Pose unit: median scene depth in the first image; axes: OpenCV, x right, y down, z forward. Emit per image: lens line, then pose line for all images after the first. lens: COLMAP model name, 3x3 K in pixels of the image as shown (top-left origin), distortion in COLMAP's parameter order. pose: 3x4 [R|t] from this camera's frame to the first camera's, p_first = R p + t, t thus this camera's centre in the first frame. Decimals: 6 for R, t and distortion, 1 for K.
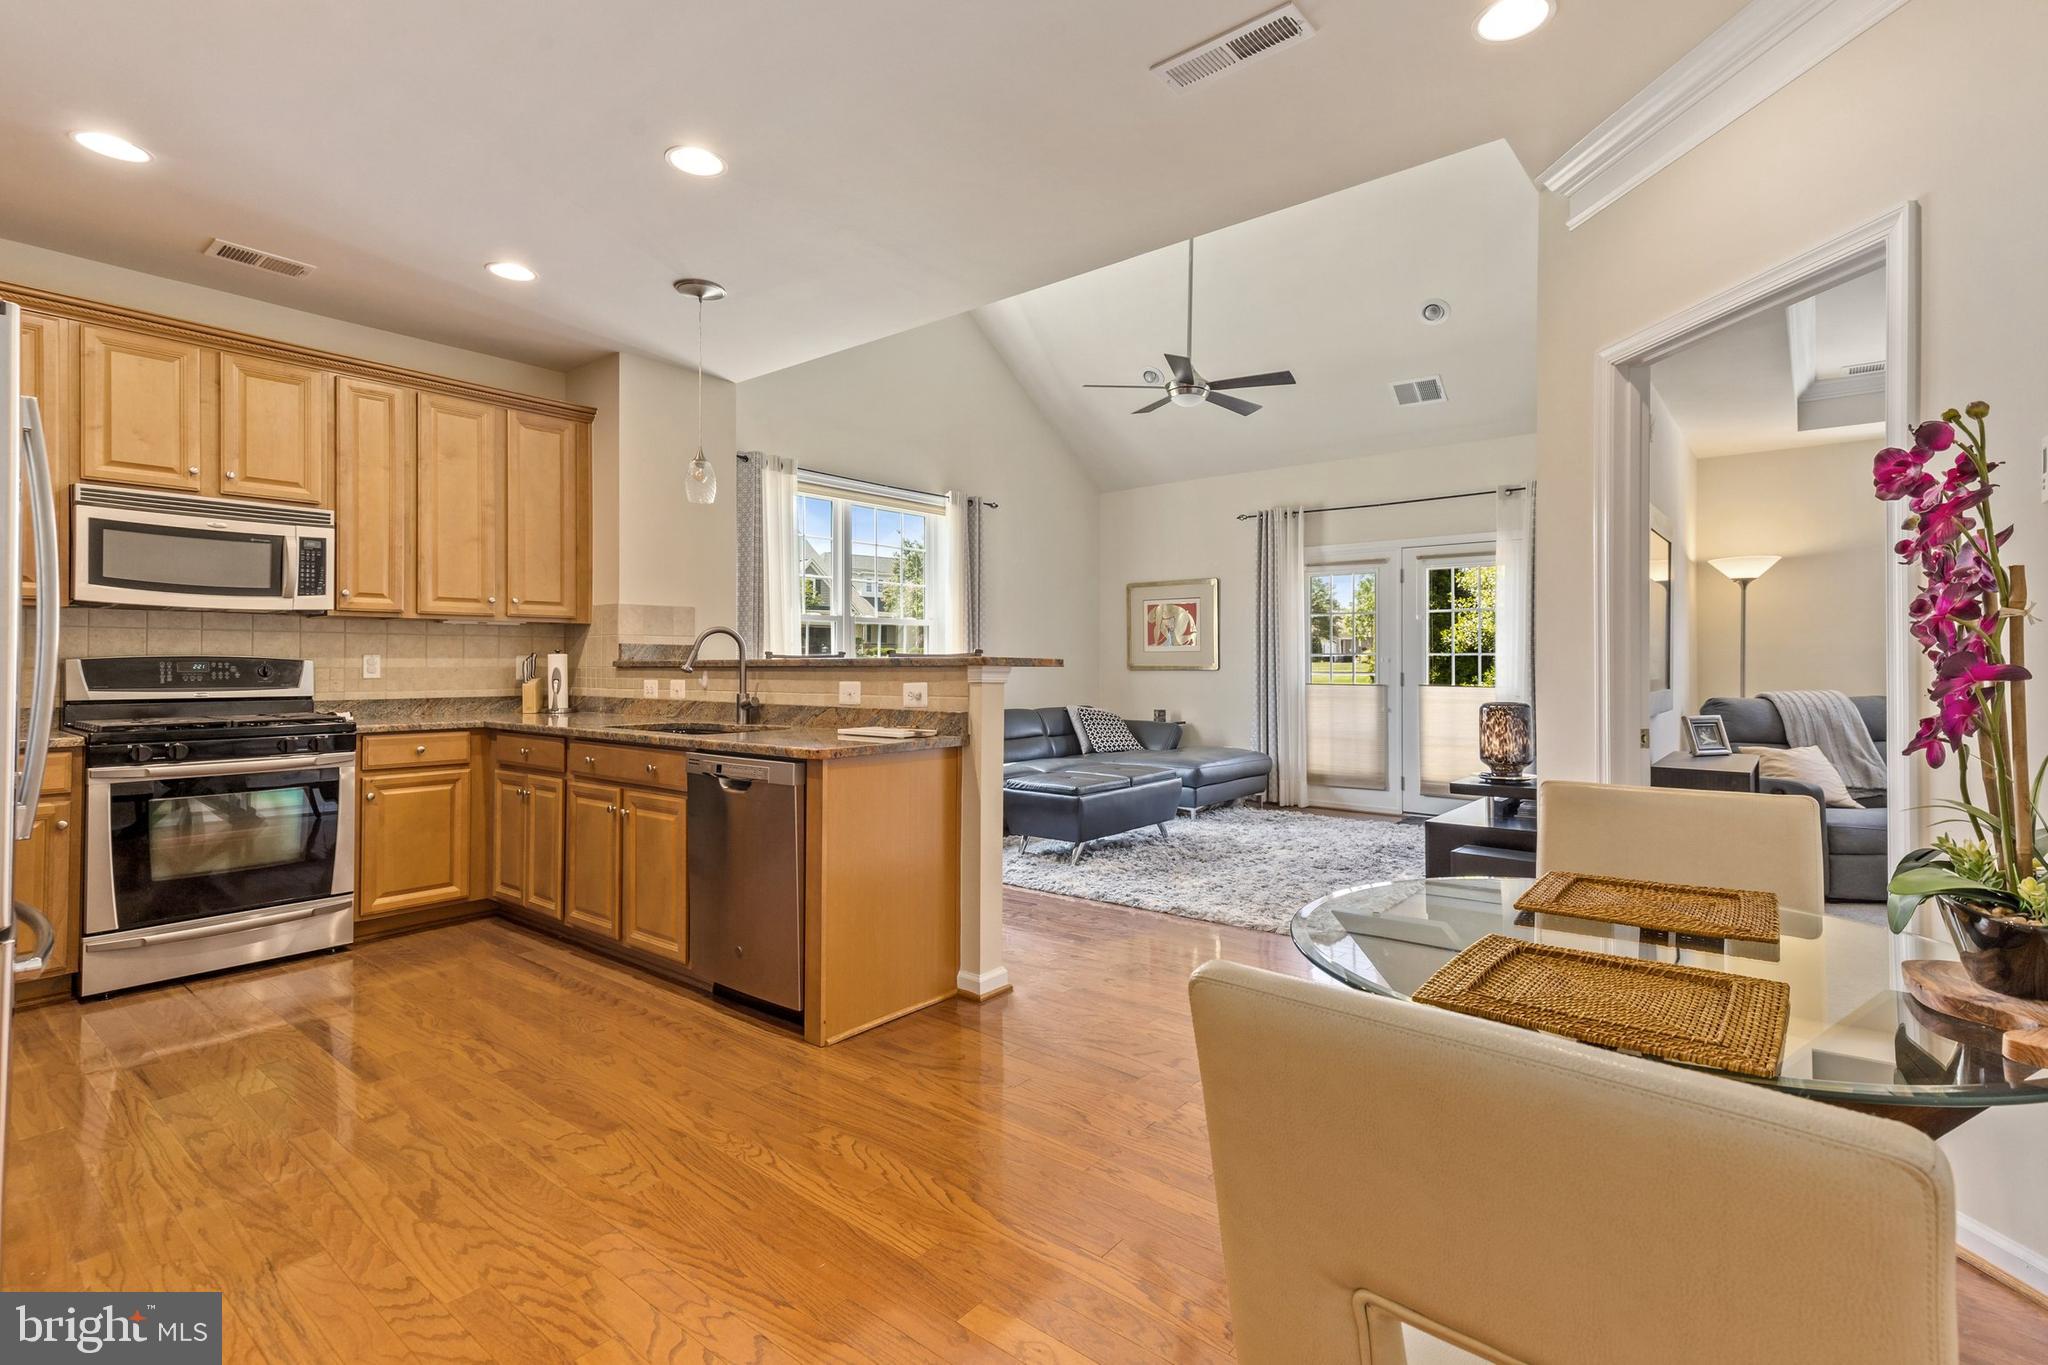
lens RADIAL K [[955.3, 0, 1046.6], [0, 955.3, 658.9], [0, 0, 1]] dist [0.016525, 0.000200]
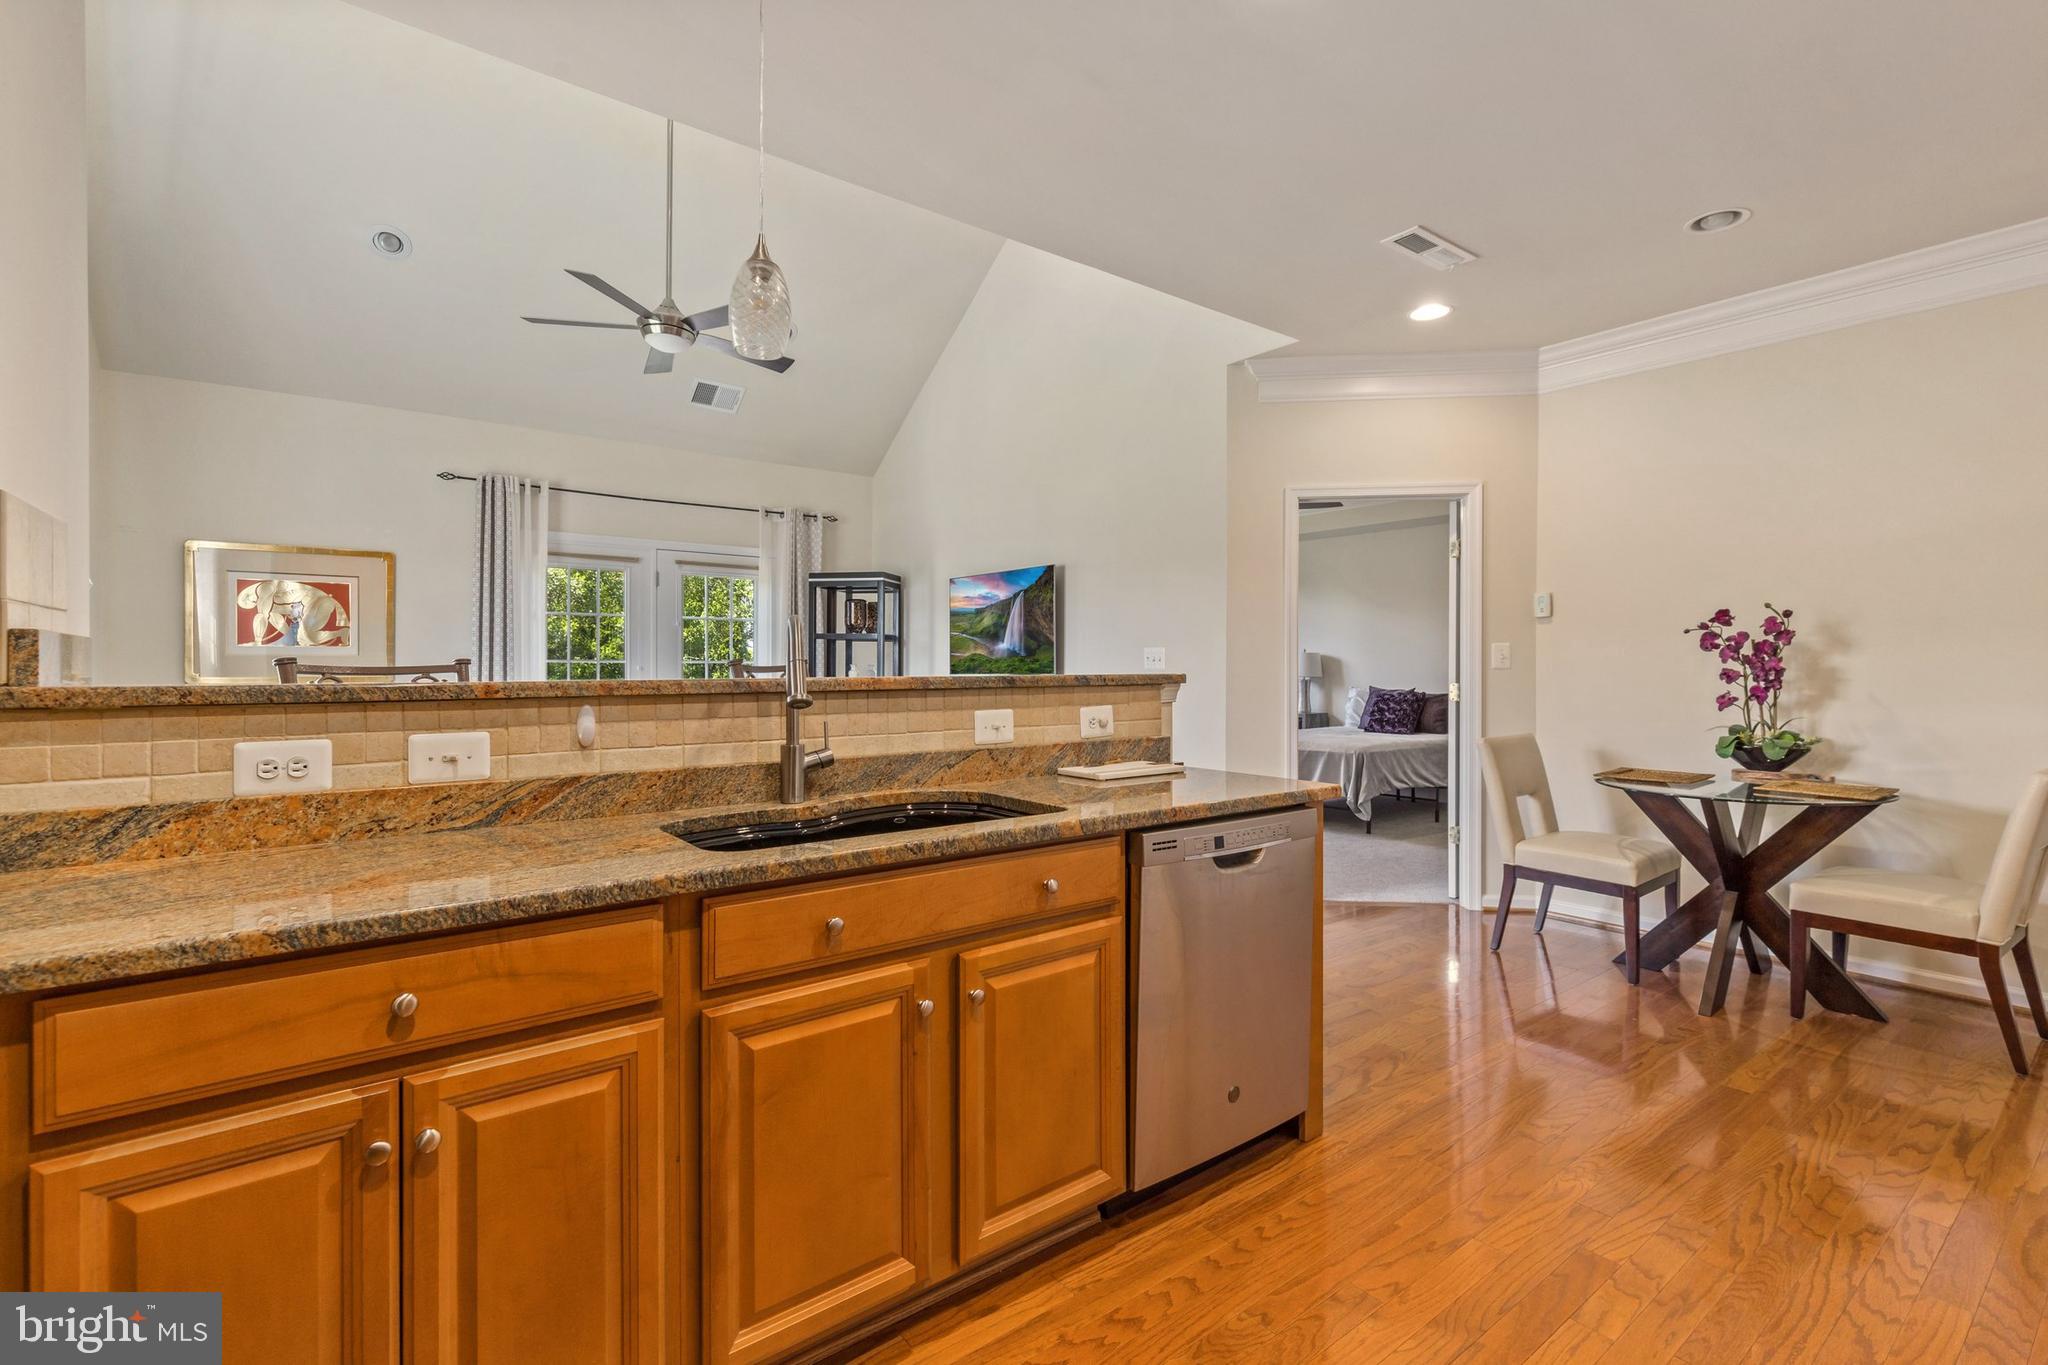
lens RADIAL K [[927.9, 0, 1048.7], [0, 927.9, 667.6], [0, 0, 1]] dist [-0.000436, -0.000208]
pose [[0.228367, -0.002538, 0.973572, -0.722662], [-0.005405, 0.999978, 0.003875, -0.008038], [-0.973560, -0.006147, 0.228349, 0.693431]]
